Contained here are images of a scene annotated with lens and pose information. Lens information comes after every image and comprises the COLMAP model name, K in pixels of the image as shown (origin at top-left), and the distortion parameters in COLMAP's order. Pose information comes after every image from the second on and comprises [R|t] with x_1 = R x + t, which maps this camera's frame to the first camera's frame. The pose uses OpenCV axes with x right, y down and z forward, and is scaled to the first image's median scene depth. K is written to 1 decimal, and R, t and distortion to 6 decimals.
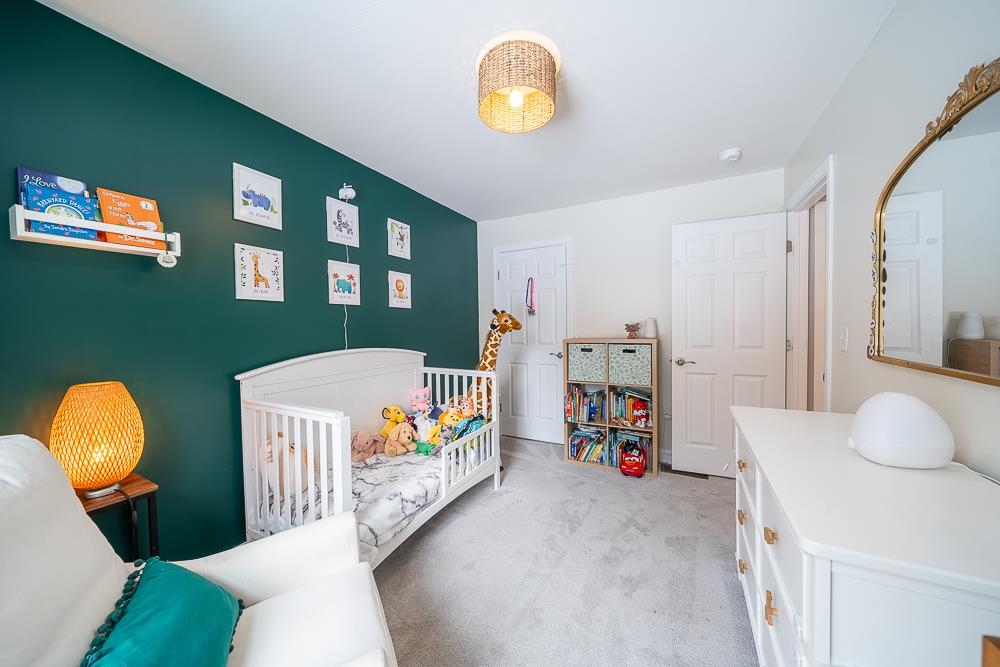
lens RADIAL K [[337.9, 0, 497.8], [0, 337.9, 331.5], [0, 0, 1]] dist [-0.008001, 0.000294]
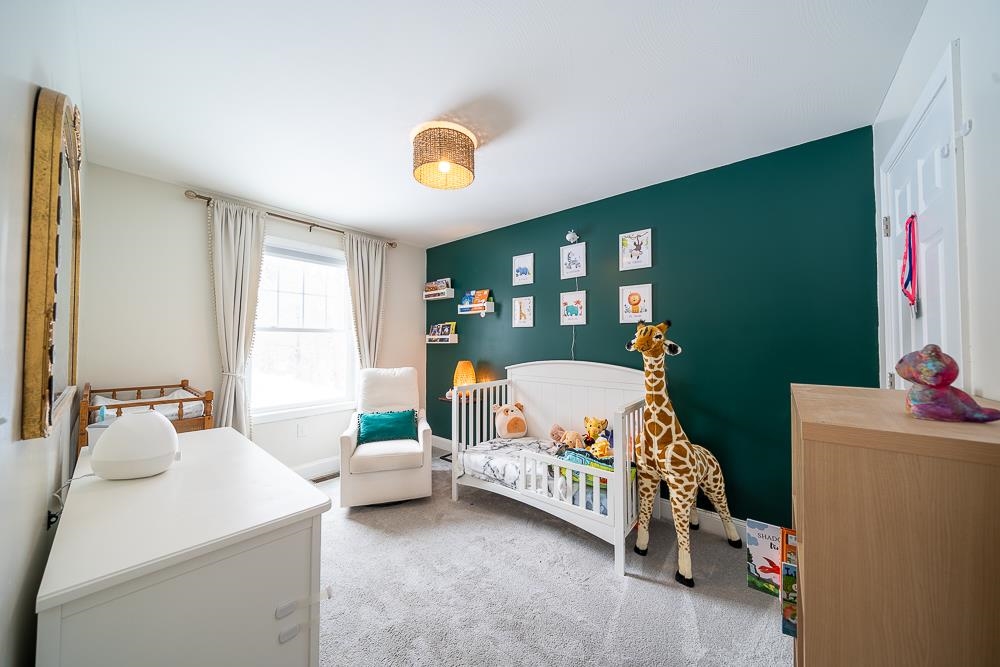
lens RADIAL K [[337.9, 0, 496.0], [0, 337.9, 332.4], [0, 0, 1]] dist [-0.008001, 0.000294]
pose [[-0.209548, -0.016711, -0.977656, 0.865329], [-0.016812, 0.999768, -0.013486, -0.031144], [0.977654, 0.013610, -0.209780, 1.013011]]
